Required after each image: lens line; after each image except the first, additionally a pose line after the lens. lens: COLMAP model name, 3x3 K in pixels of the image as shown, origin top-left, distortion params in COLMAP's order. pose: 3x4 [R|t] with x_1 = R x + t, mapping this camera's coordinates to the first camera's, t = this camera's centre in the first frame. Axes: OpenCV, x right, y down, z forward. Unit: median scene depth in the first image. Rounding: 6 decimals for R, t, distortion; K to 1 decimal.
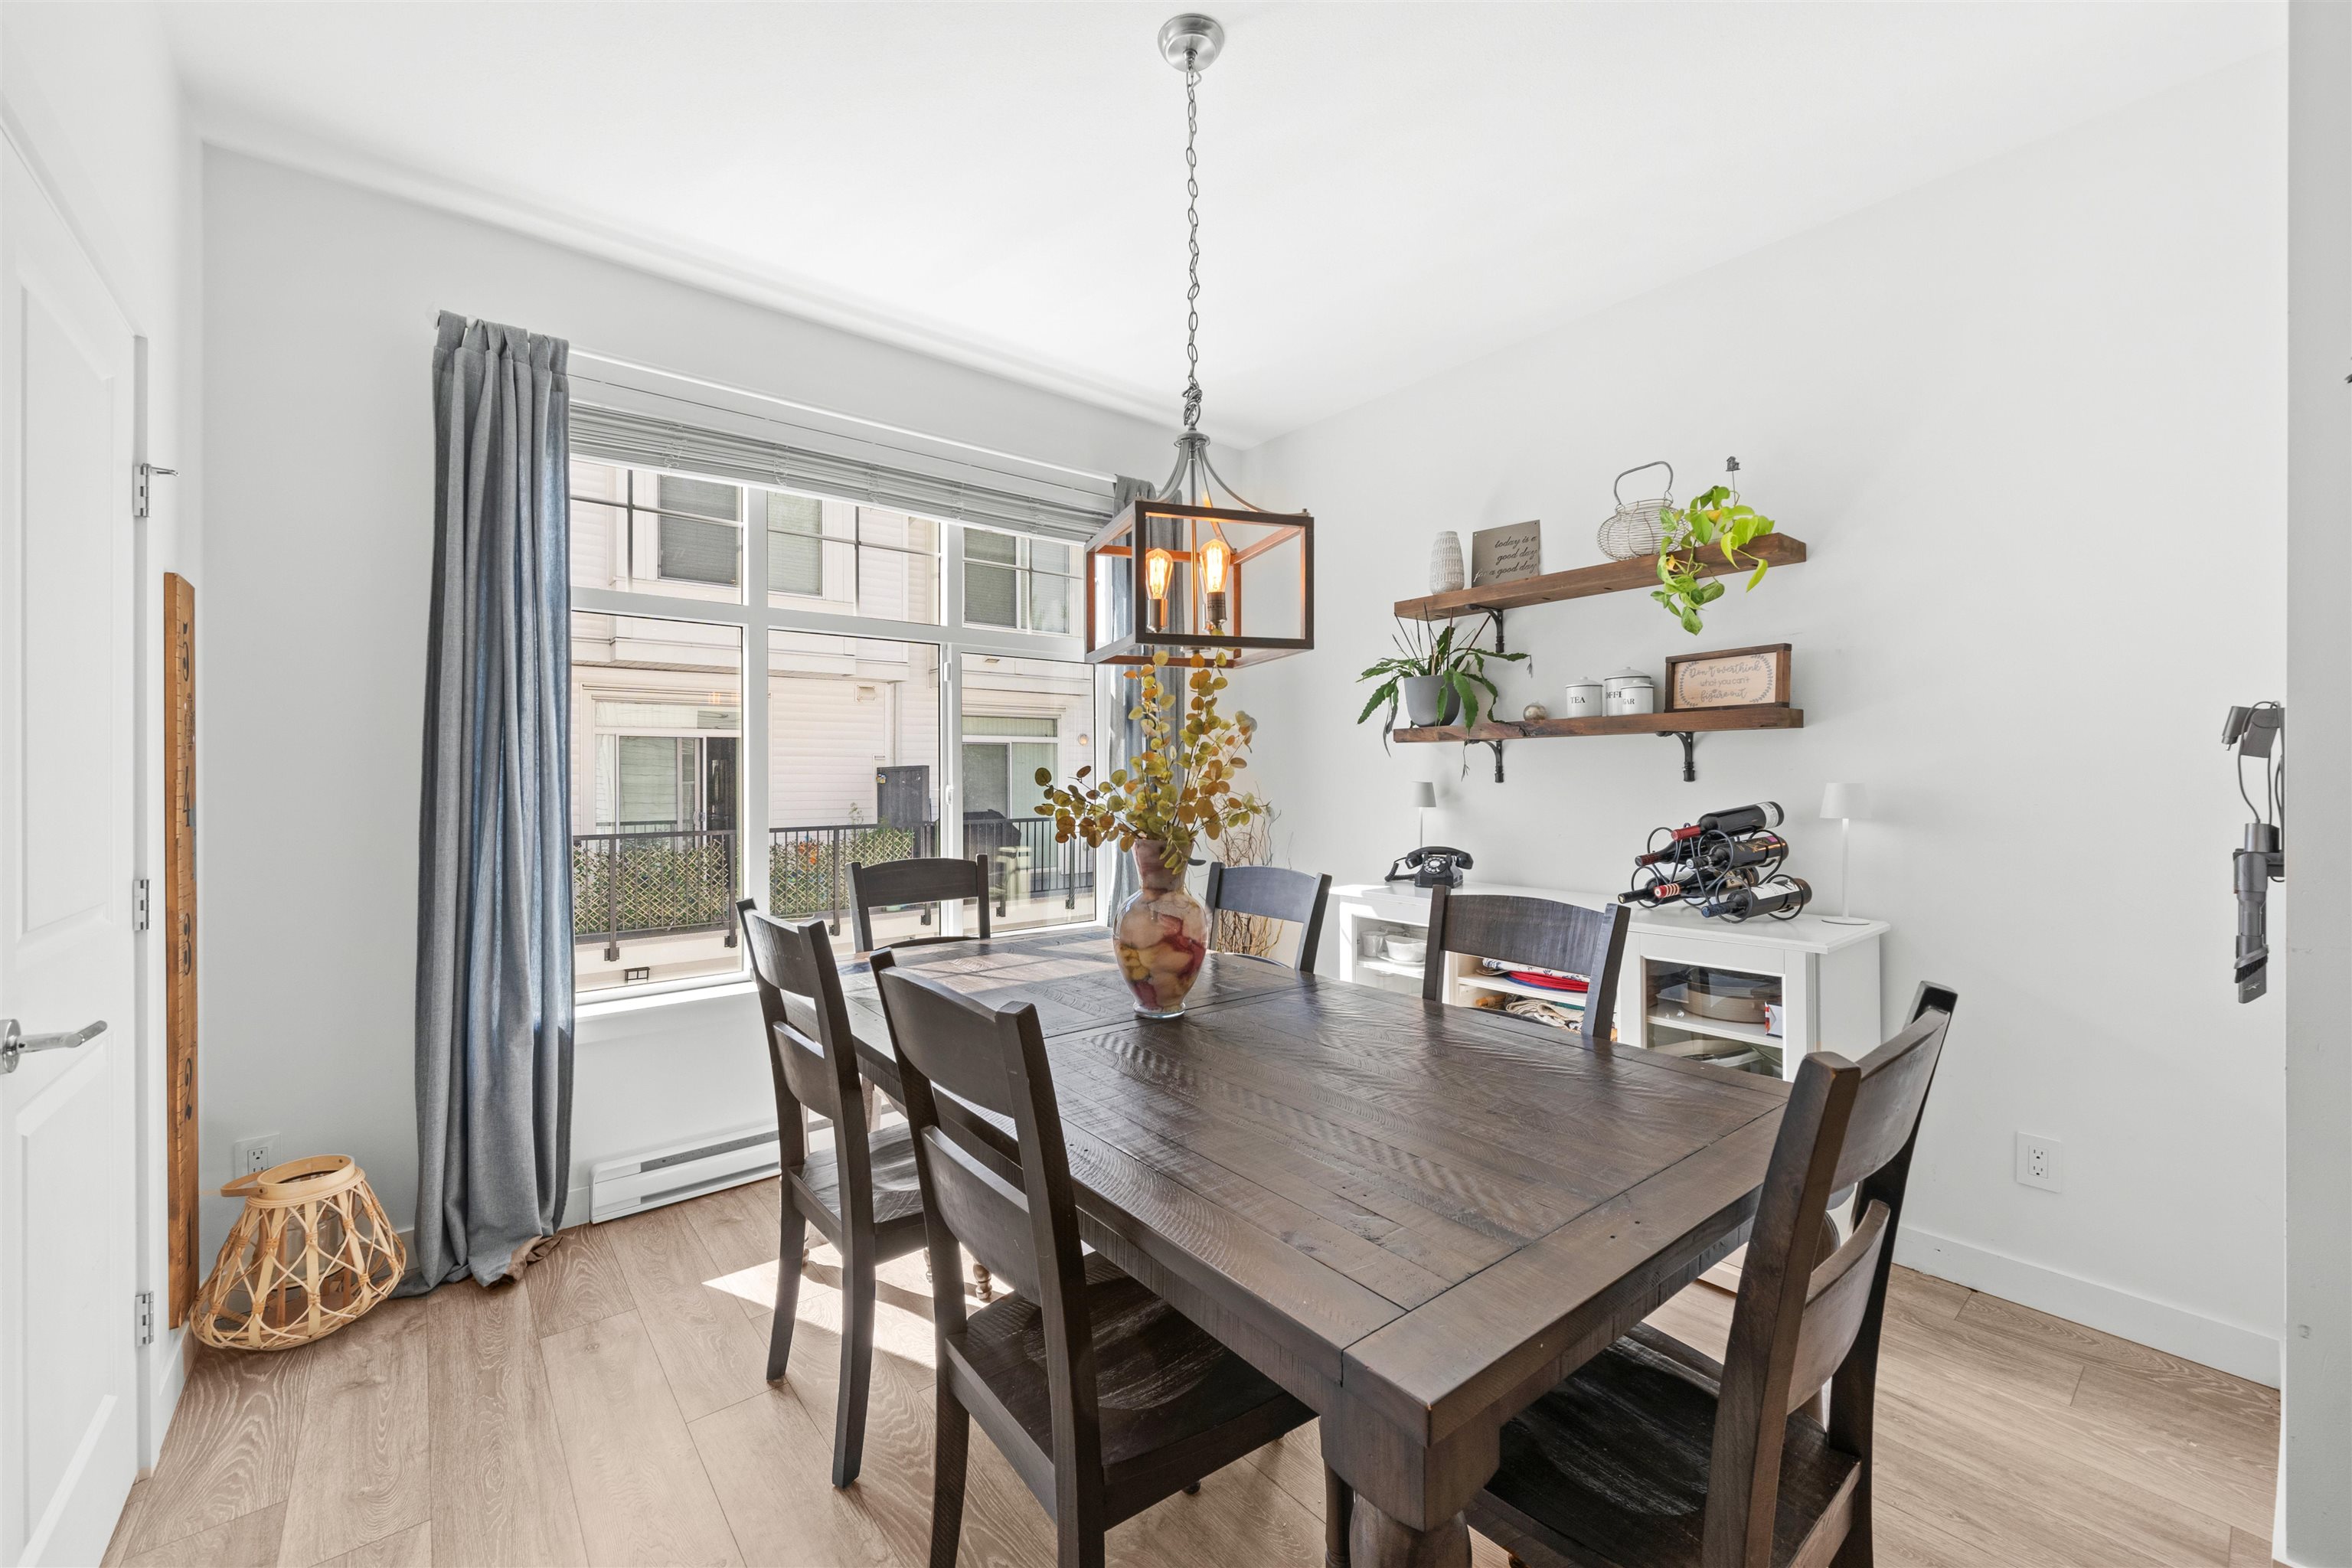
lens RADIAL K [[947.3, 0, 1169.7], [0, 947.3, 810.9], [0, 0, 1]] dist [0.001275, -0.000064]
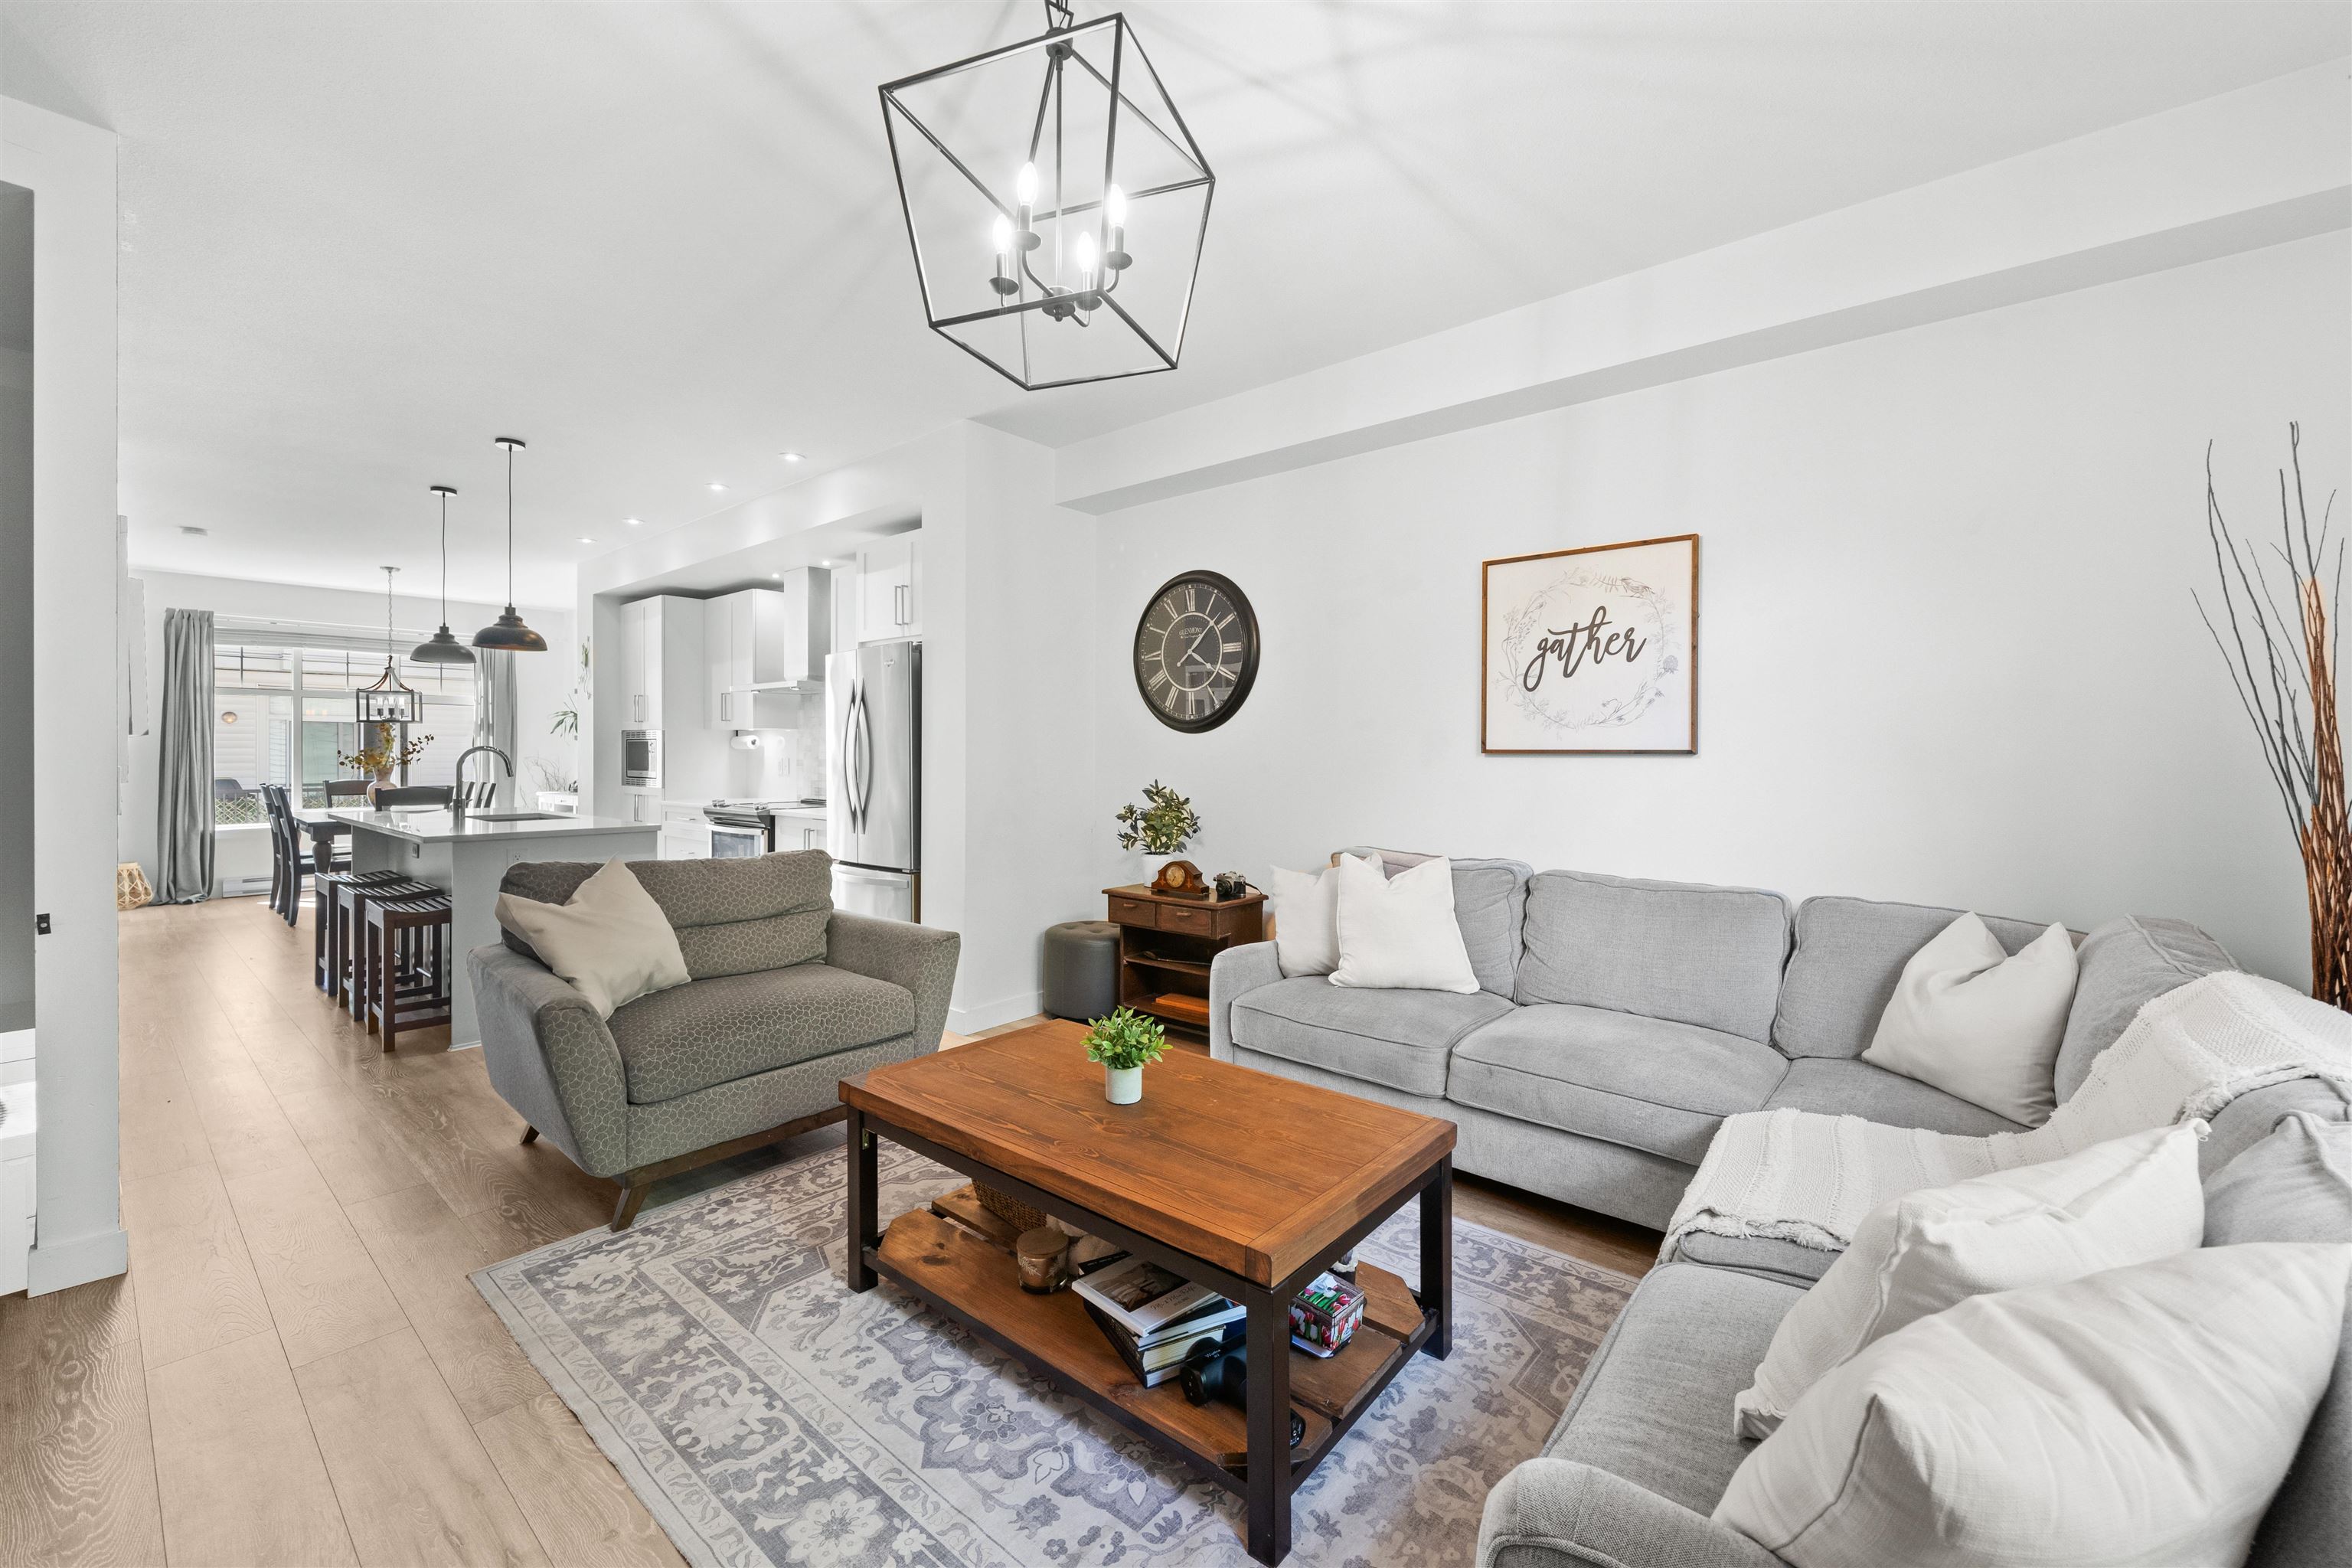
lens RADIAL K [[942.6, 0, 1176.0], [0, 942.6, 784.0], [0, 0, 1]] dist [-0.002423, -0.000328]
pose [[0.980412, -0.000142, 0.196957, 1.929408], [0.000907, 0.999992, -0.003793, 0.090189], [-0.196955, 0.003897, 0.980405, -2.751168]]
